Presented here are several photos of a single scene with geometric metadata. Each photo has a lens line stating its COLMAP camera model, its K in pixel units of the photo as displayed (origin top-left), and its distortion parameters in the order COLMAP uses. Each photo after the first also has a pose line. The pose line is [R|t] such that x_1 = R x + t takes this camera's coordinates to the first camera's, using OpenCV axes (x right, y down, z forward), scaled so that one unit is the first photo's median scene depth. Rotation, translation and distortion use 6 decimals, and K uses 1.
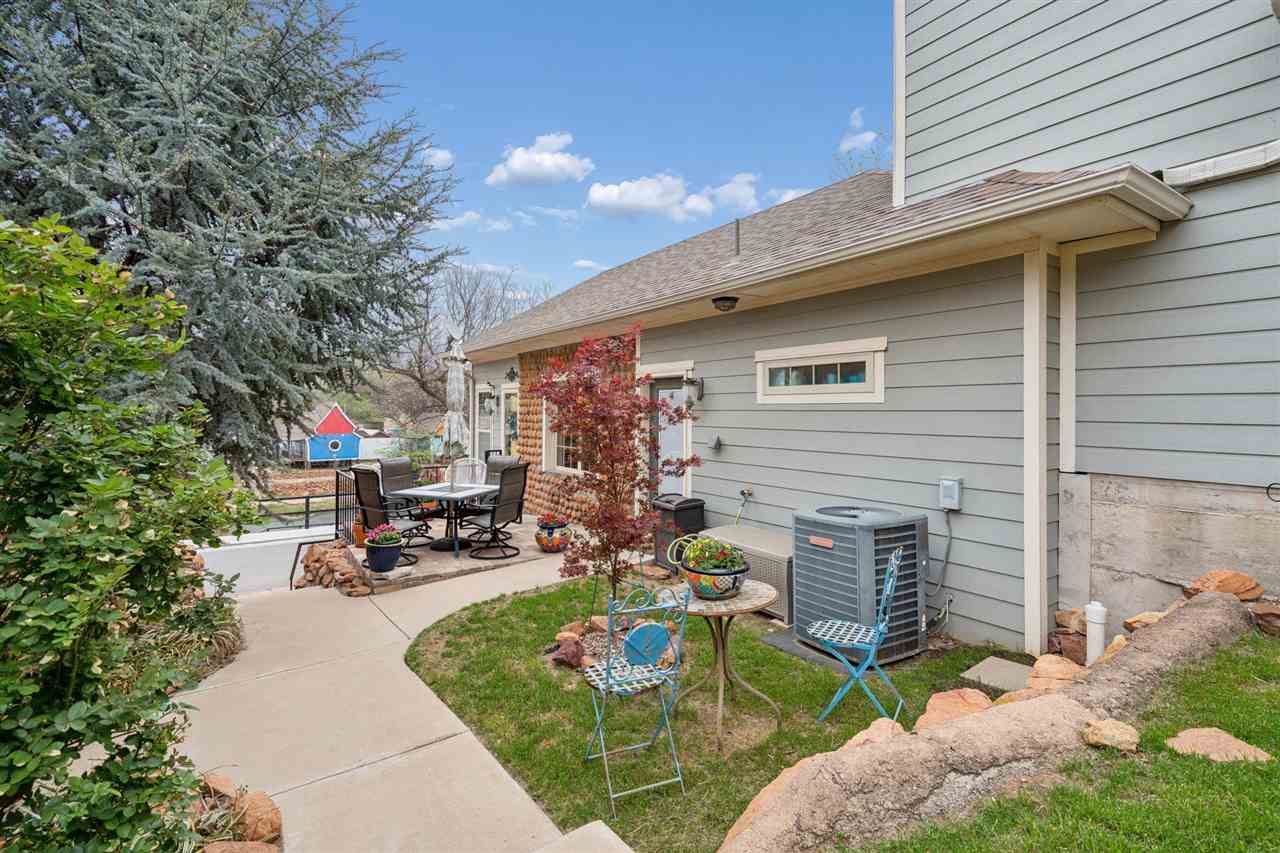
lens RADIAL K [[579.6, 0, 642.1], [0, 579.6, 406.5], [0, 0, 1]] dist [-0.002964, 0.001673]
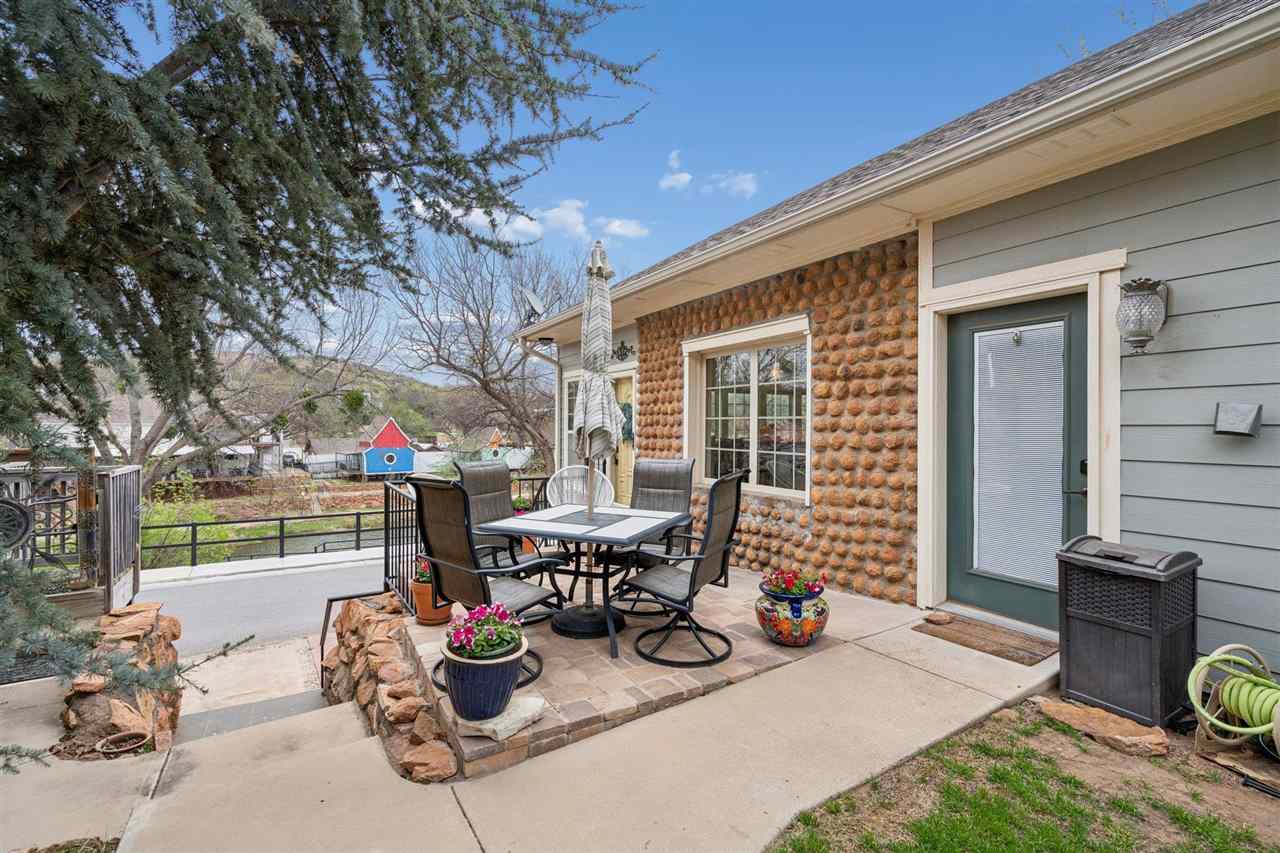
lens RADIAL K [[561.3, 0, 639.5], [0, 561.3, 428.9], [0, 0, 1]] dist [-0.000126, 0.000196]
pose [[0.997514, -0.001829, -0.070449, -0.234305], [0.002548, 0.999946, 0.010120, 0.051491], [0.070427, -0.010275, 0.997464, 0.461029]]
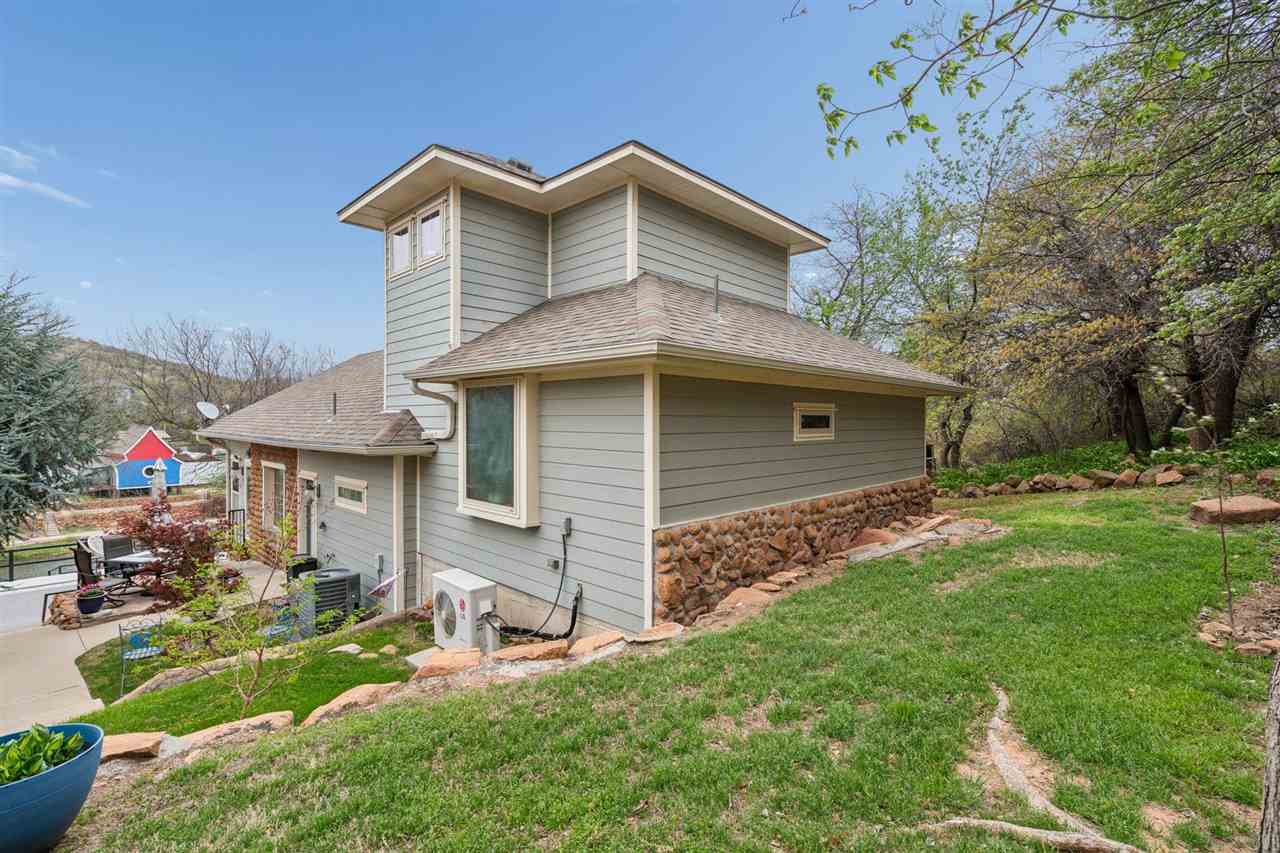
lens RADIAL K [[579.6, 0, 638.3], [0, 579.6, 423.1], [0, 0, 1]] dist [-0.002964, 0.001673]
pose [[0.980808, -0.000048, 0.194977, 0.576694], [-0.002134, 0.999937, 0.010986, -0.208196], [-0.194966, -0.011191, 0.980746, -0.685315]]
